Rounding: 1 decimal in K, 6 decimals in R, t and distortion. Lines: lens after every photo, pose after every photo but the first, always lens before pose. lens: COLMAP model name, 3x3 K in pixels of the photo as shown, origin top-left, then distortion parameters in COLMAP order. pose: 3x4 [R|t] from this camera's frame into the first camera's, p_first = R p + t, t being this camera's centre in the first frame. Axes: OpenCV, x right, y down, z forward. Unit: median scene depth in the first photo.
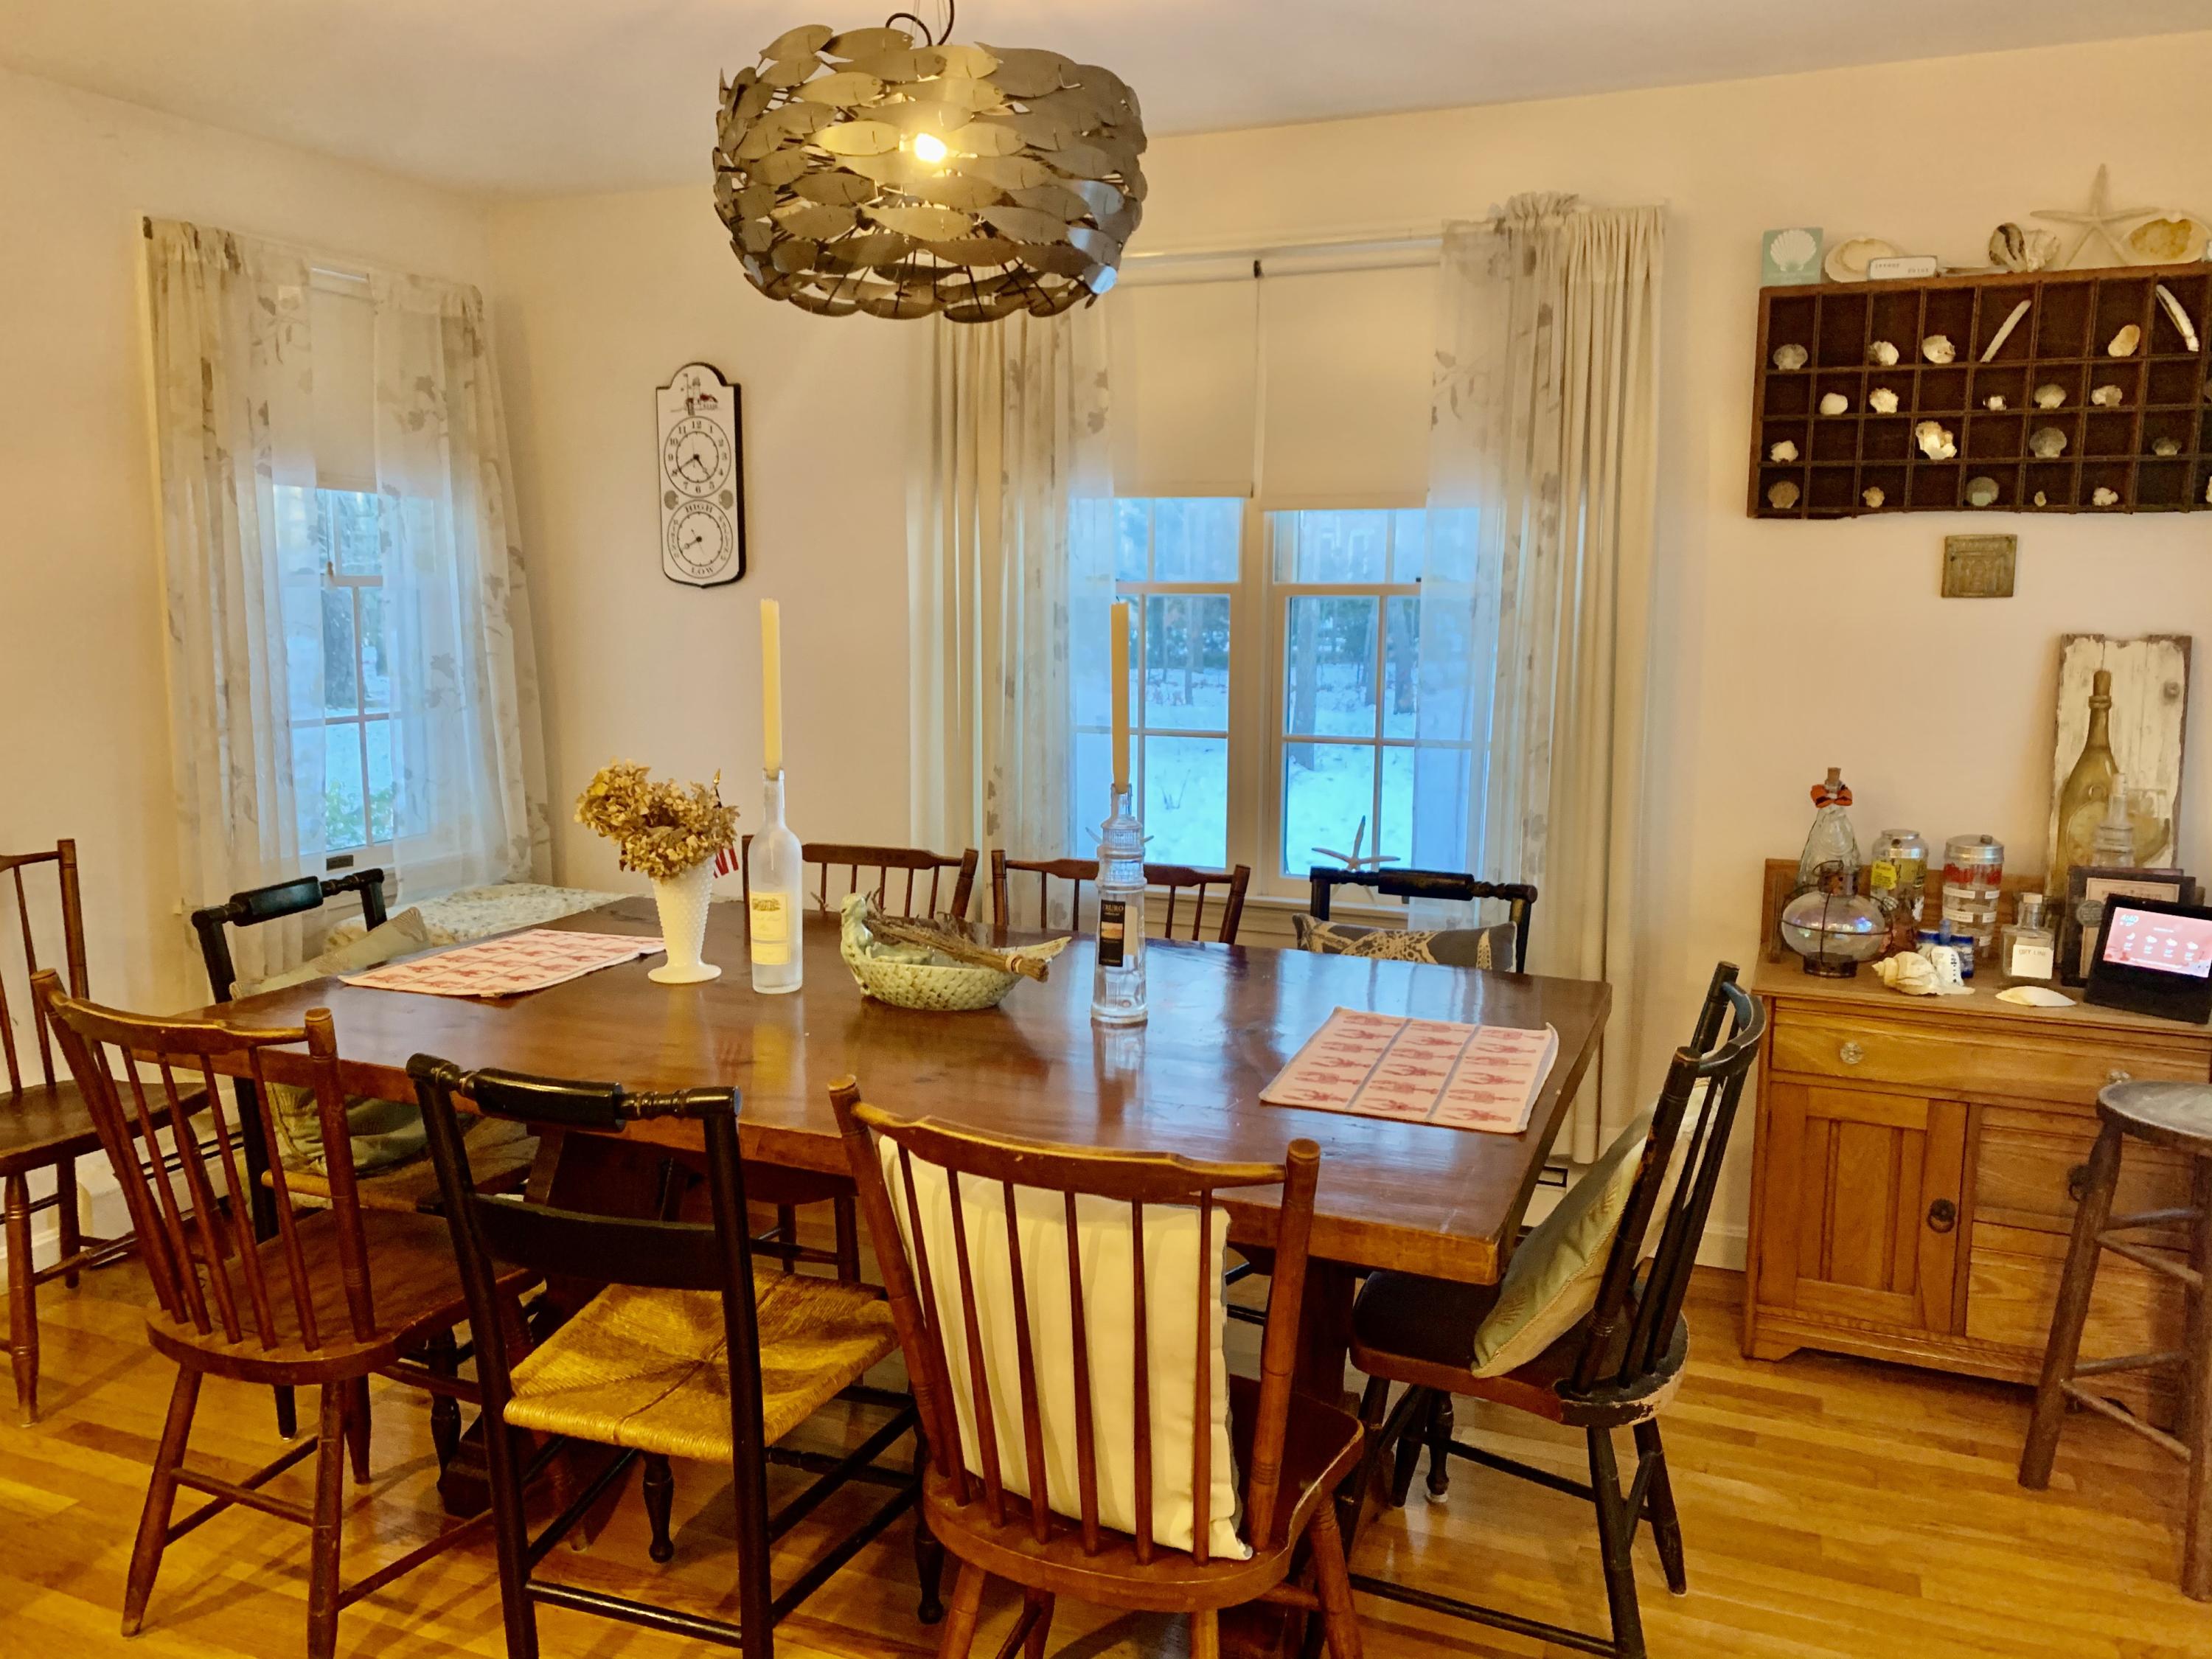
lens RADIAL K [[1681.9, 0, 1105.9], [0, 1681.9, 820.0], [0, 0, 1]] dist [0.009827, -0.003990]
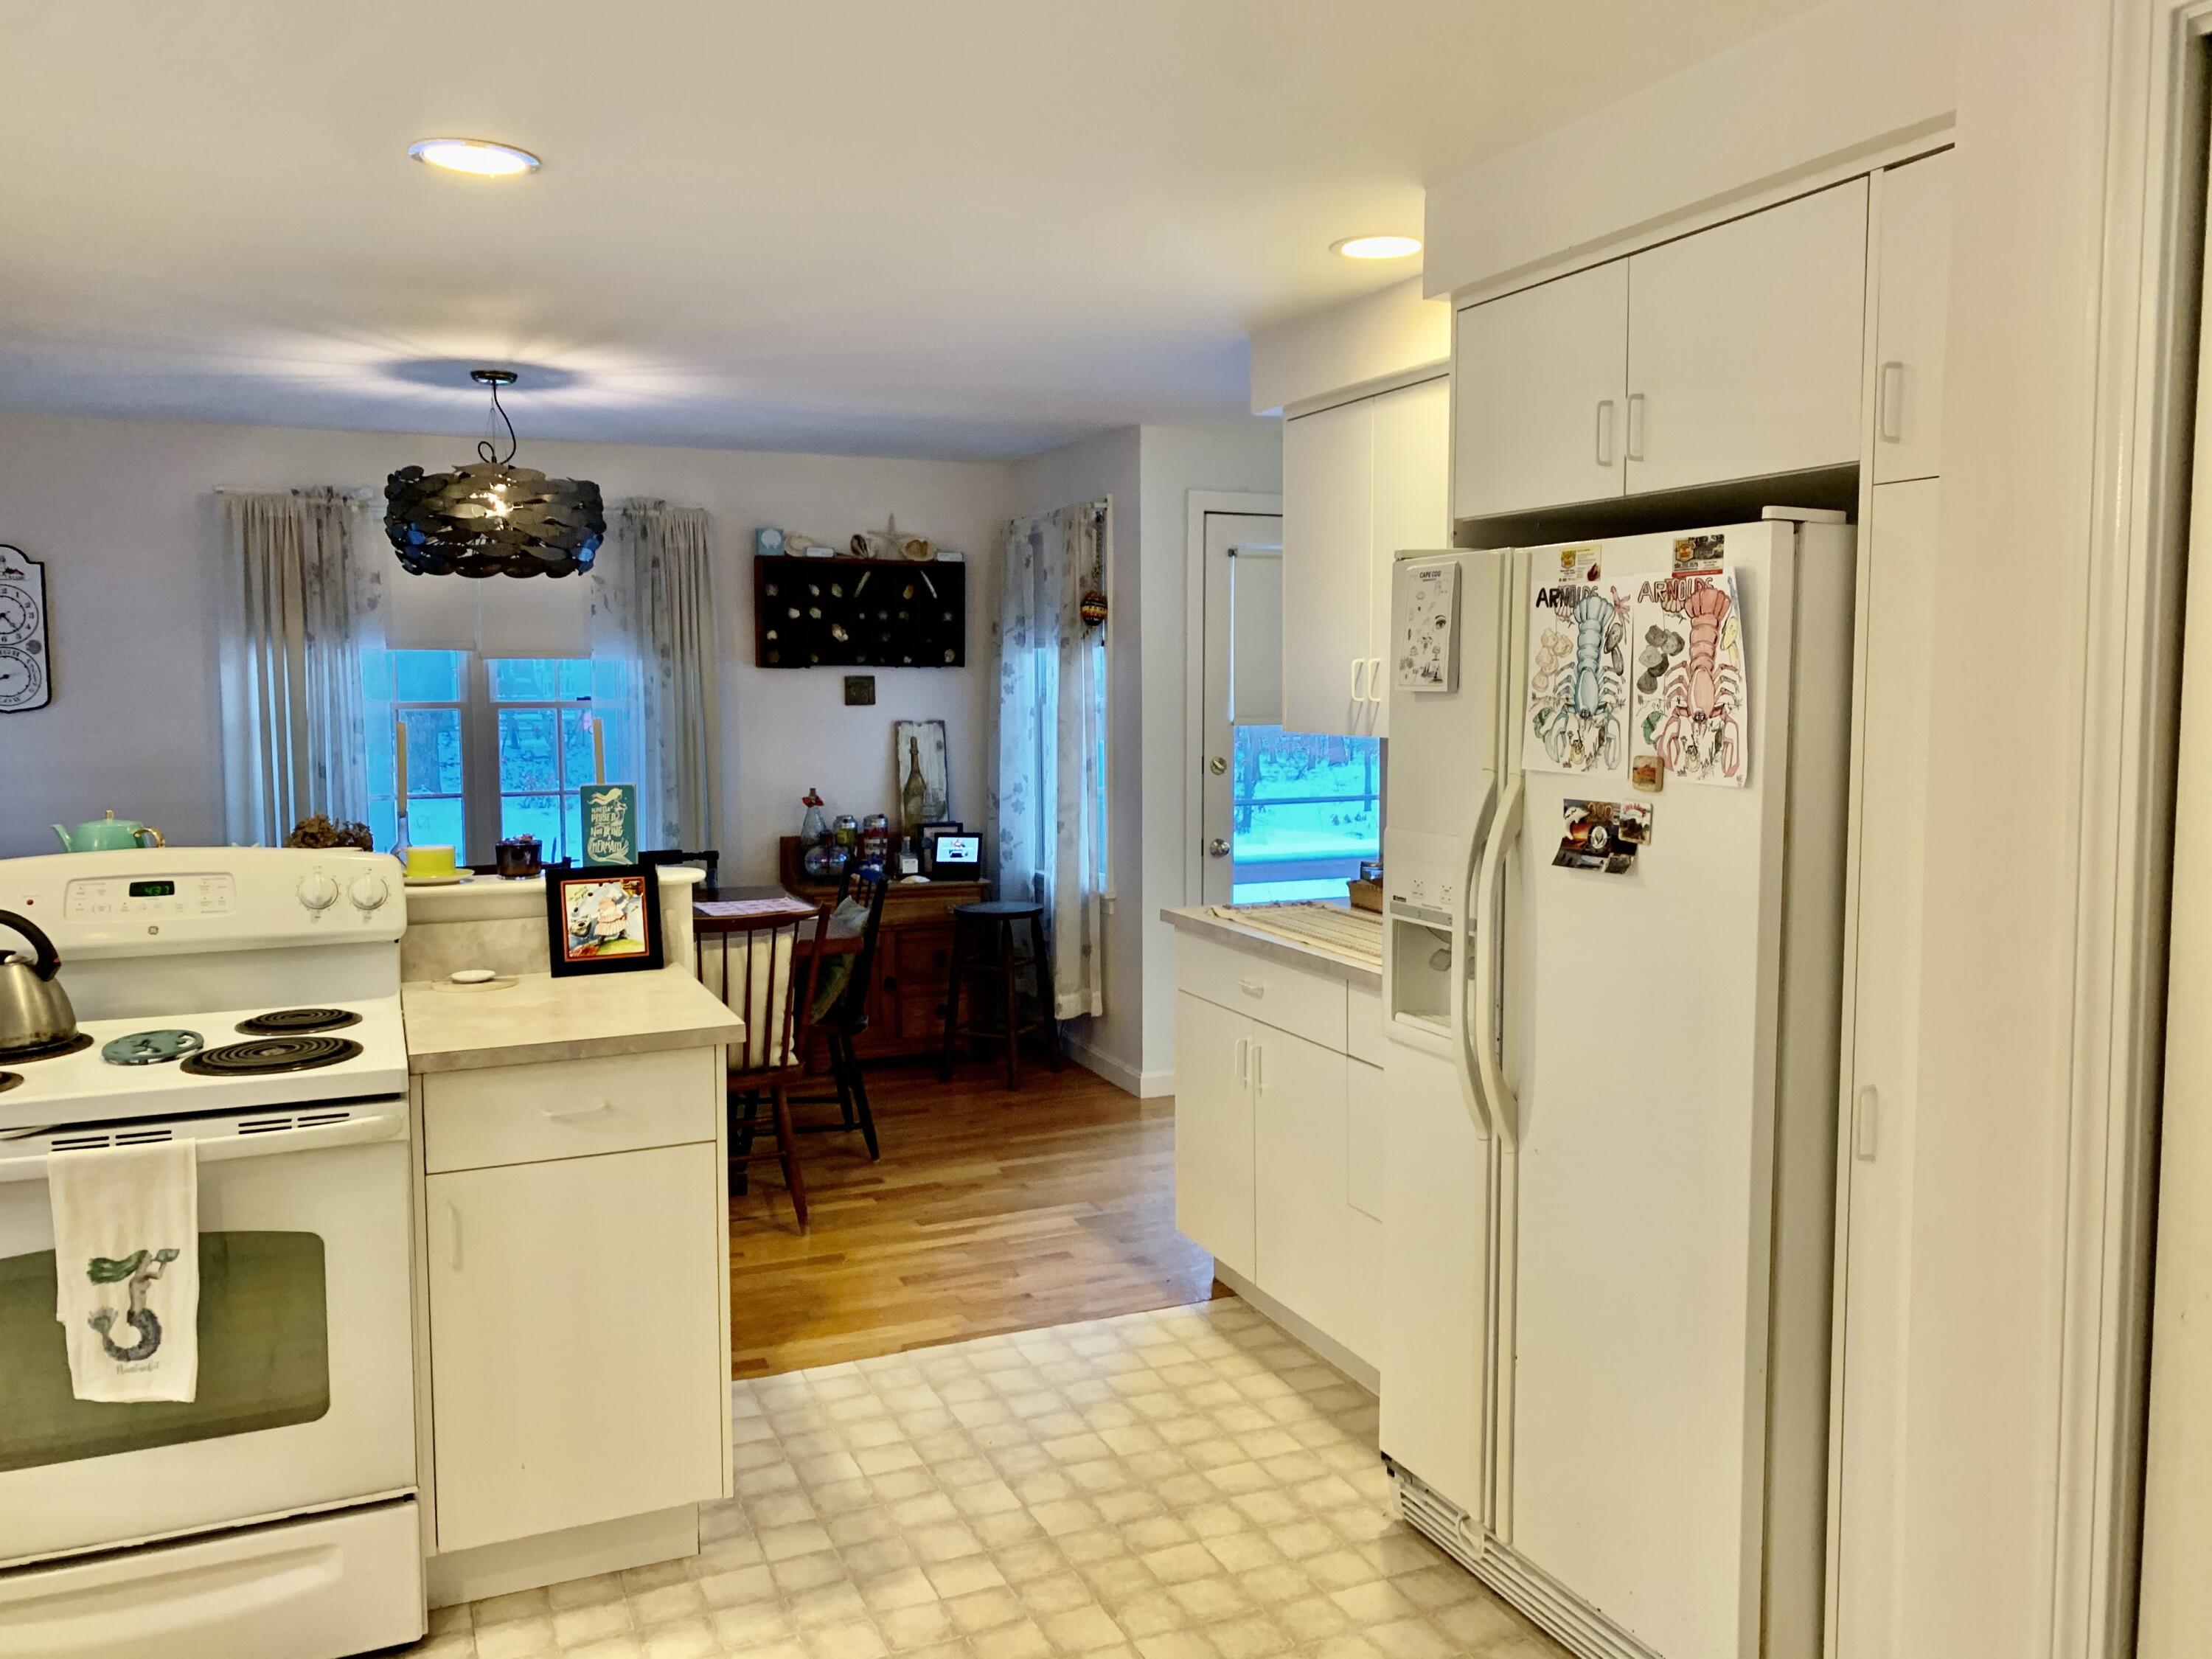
lens RADIAL K [[1694.7, 0, 1101.6], [0, 1694.7, 811.7], [0, 0, 1]] dist [0.062077, -0.057961]
pose [[0.699508, -0.068633, 0.711321, -0.834216], [0.106881, 0.994229, -0.009176, 0.056873], [-0.706587, 0.082446, 0.702807, -0.738796]]
